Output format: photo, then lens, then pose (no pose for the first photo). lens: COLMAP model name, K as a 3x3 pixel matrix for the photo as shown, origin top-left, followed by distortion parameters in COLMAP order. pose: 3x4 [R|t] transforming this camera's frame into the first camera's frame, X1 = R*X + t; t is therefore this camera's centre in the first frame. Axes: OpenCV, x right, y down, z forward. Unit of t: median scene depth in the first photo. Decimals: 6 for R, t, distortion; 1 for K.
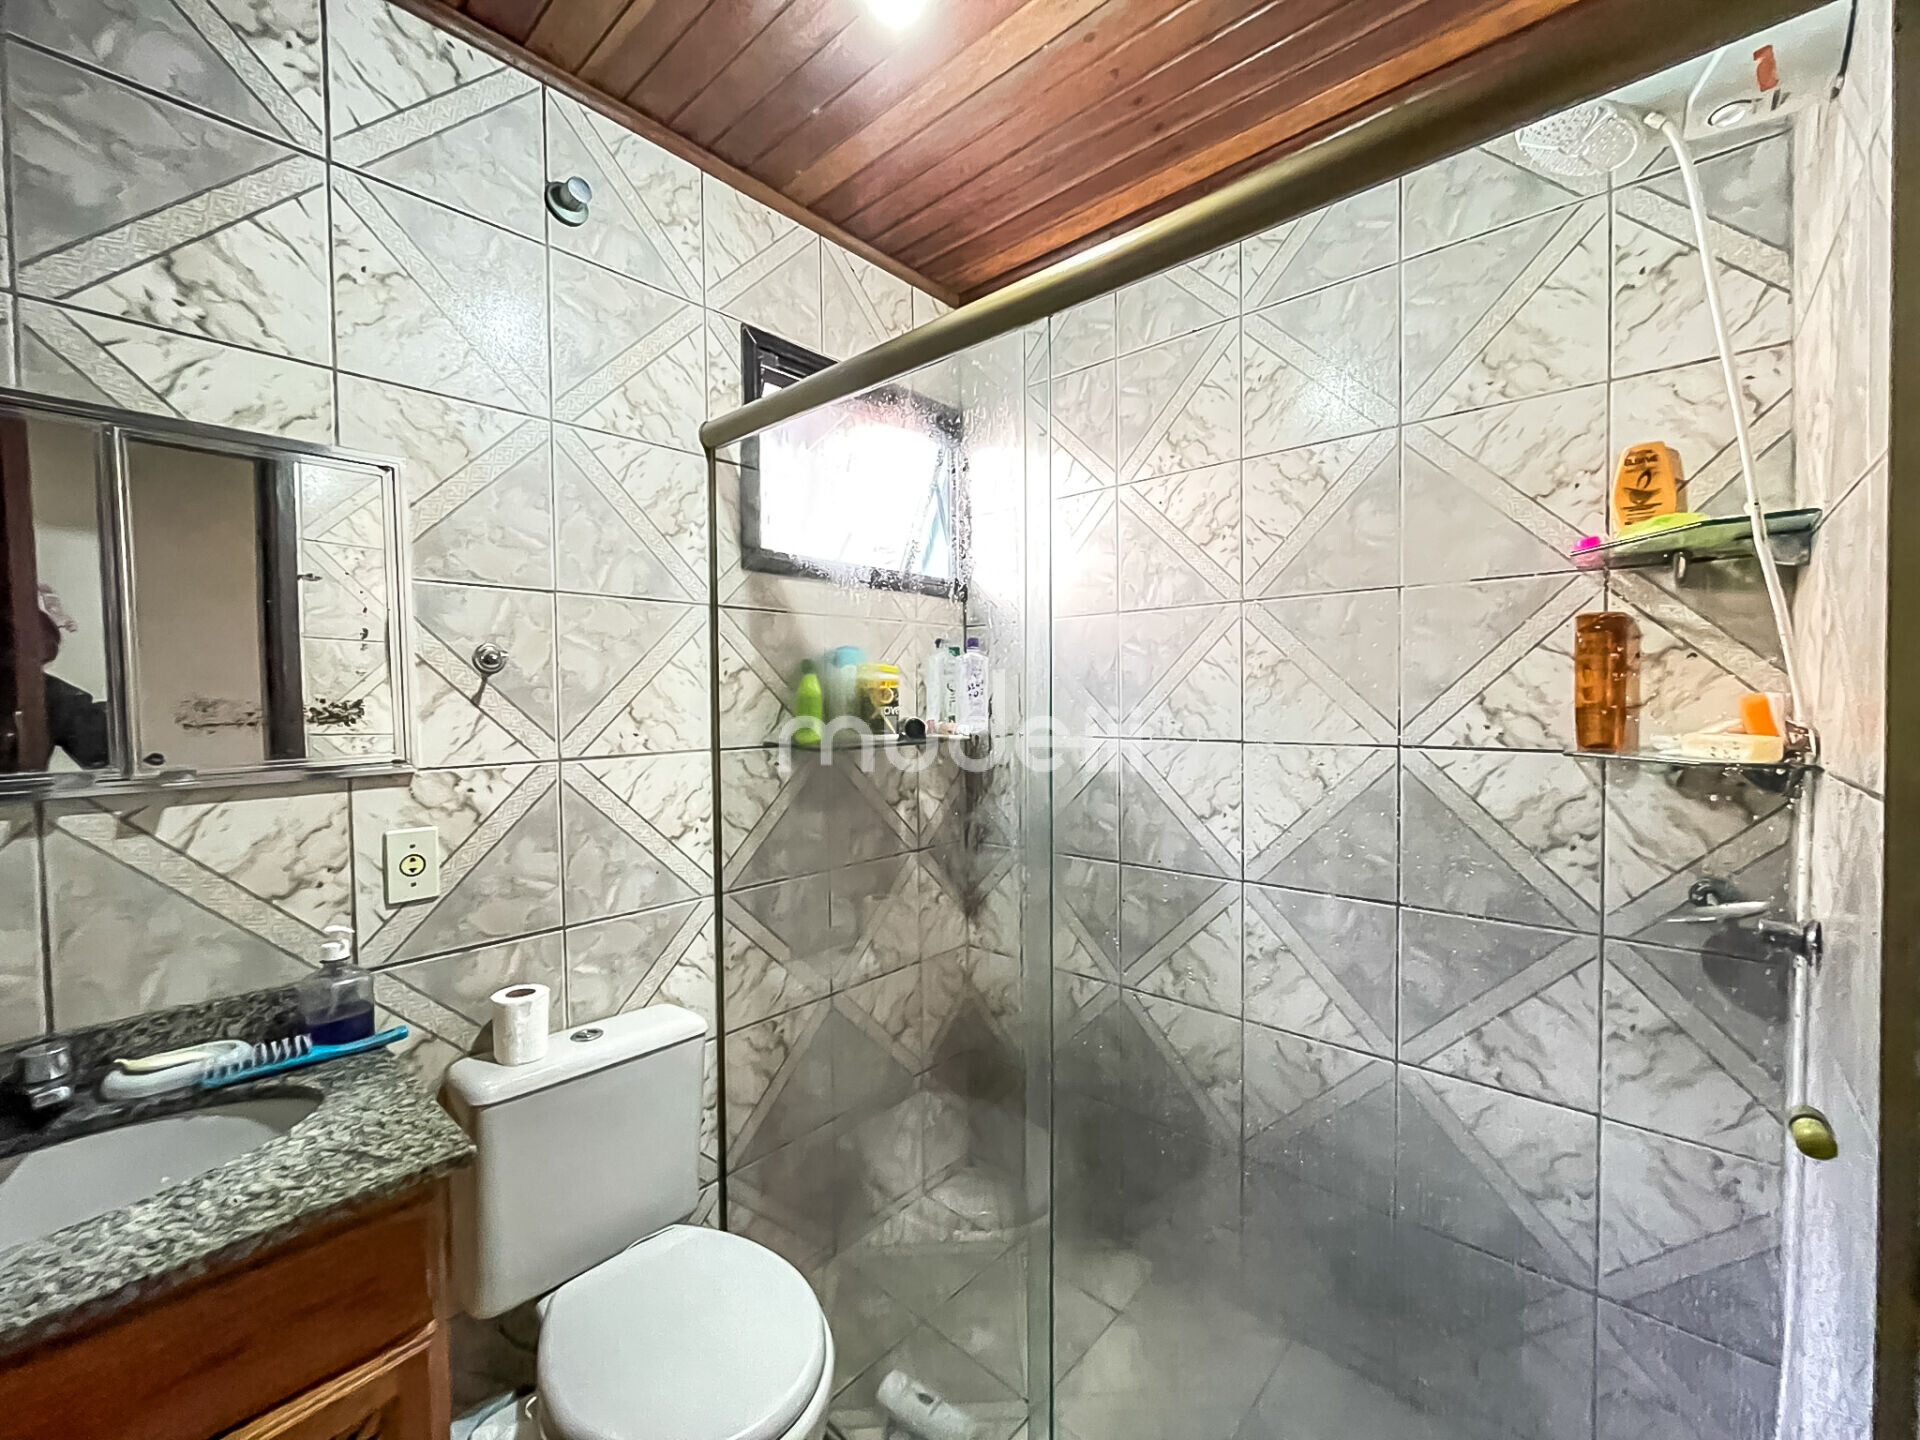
lens RADIAL K [[785.5, 0, 958.4], [0, 785.5, 725.5], [0, 0, 1]] dist [-0.003668, -0.000681]
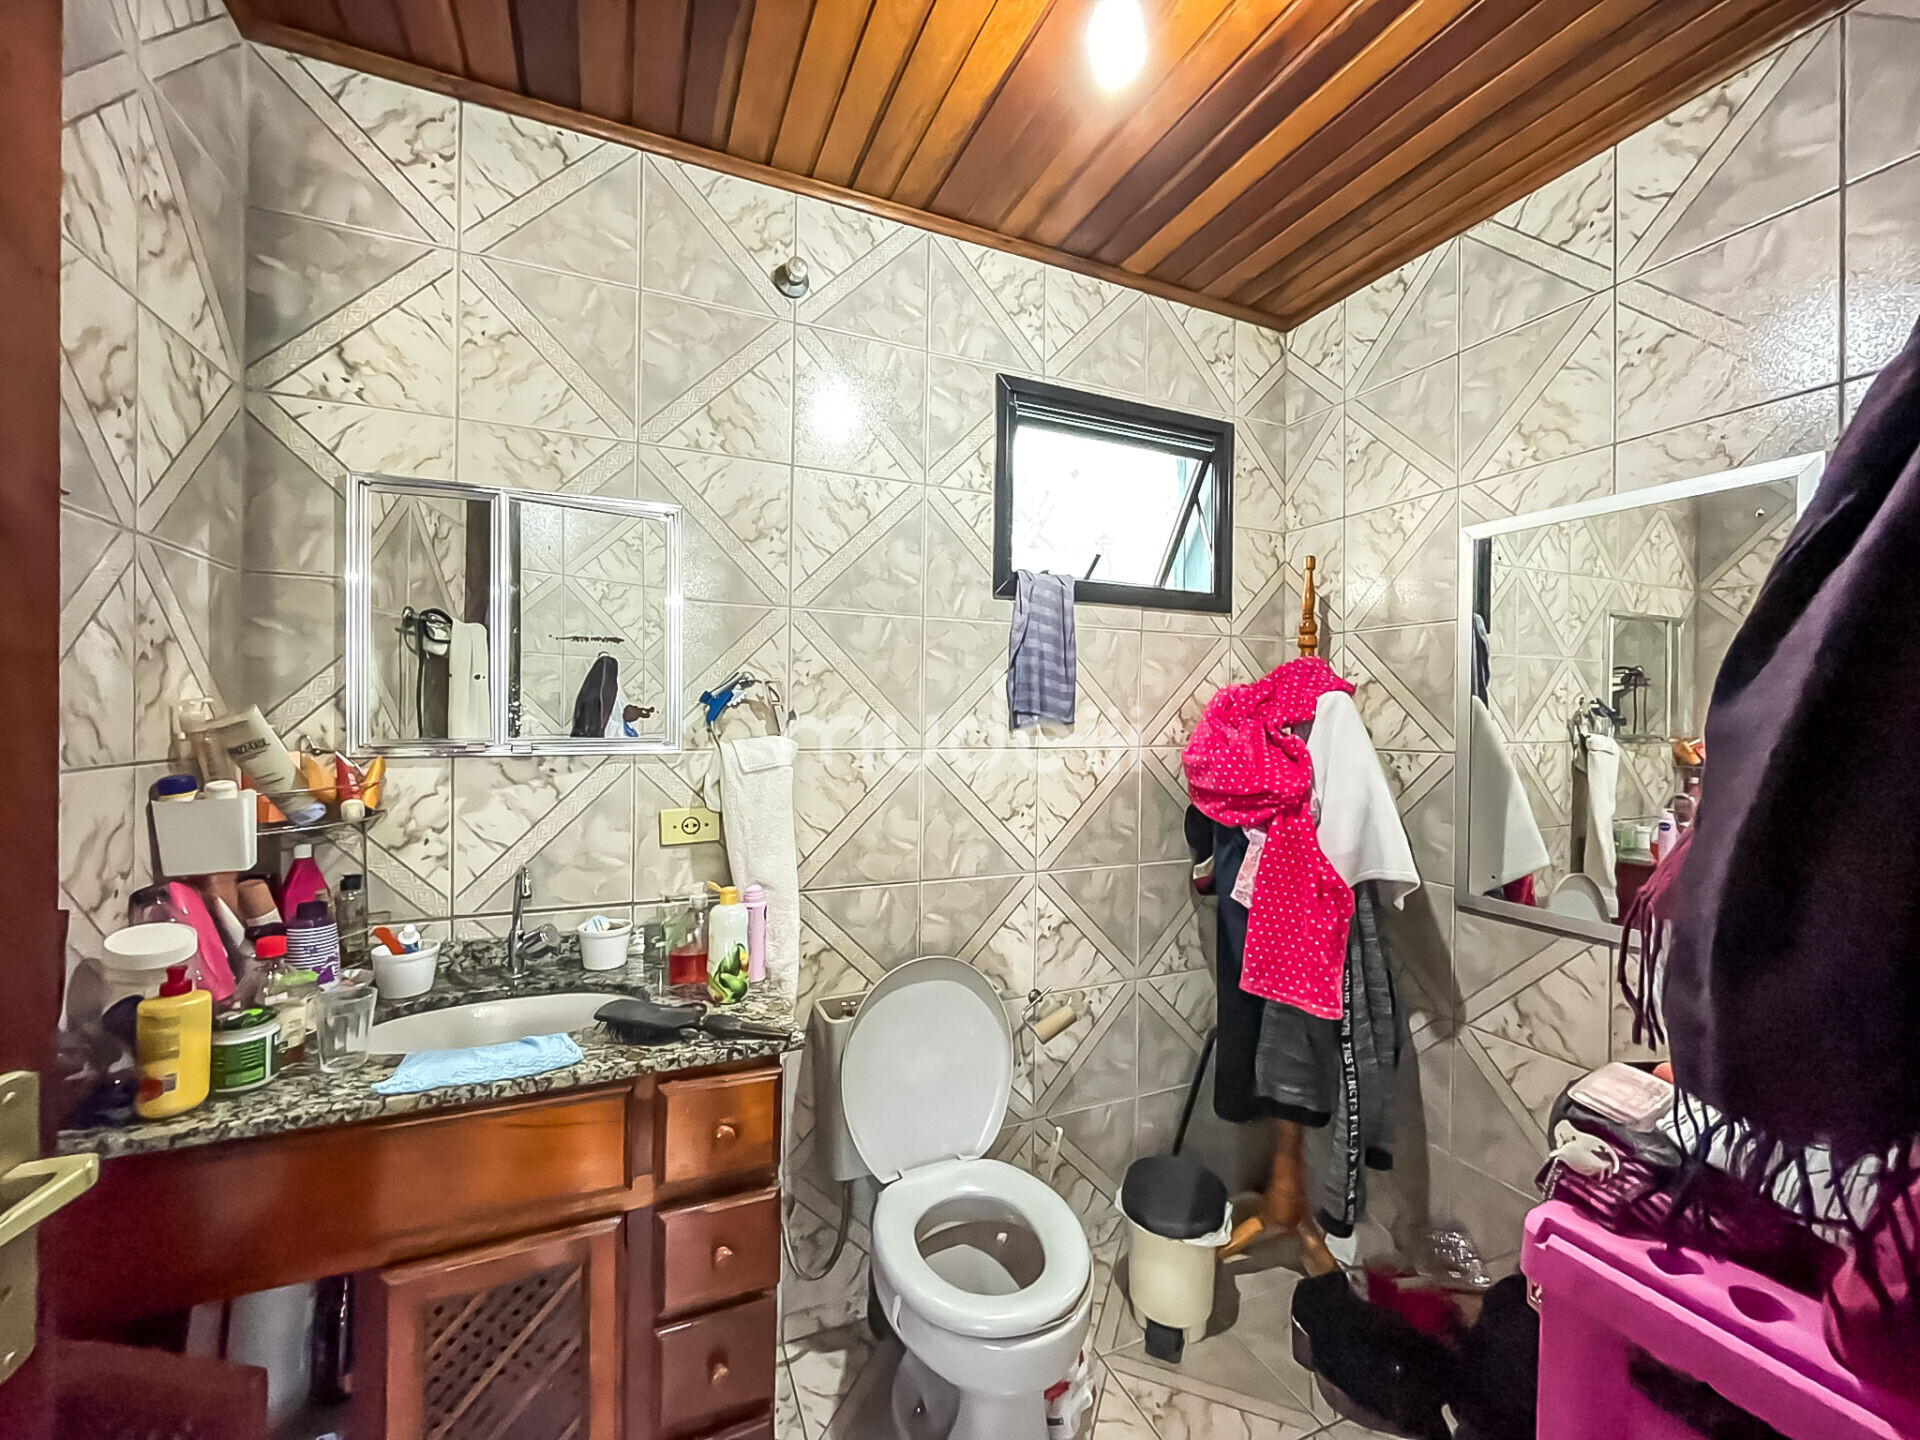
lens RADIAL K [[785.5, 0, 963.4], [0, 785.5, 714.3], [0, 0, 1]] dist [-0.003668, -0.000681]
pose [[0.894072, 0.028678, -0.447005, 0.194173], [-0.038845, 0.999153, -0.013593, 0.005227], [0.446236, 0.029517, 0.894428, -0.180211]]
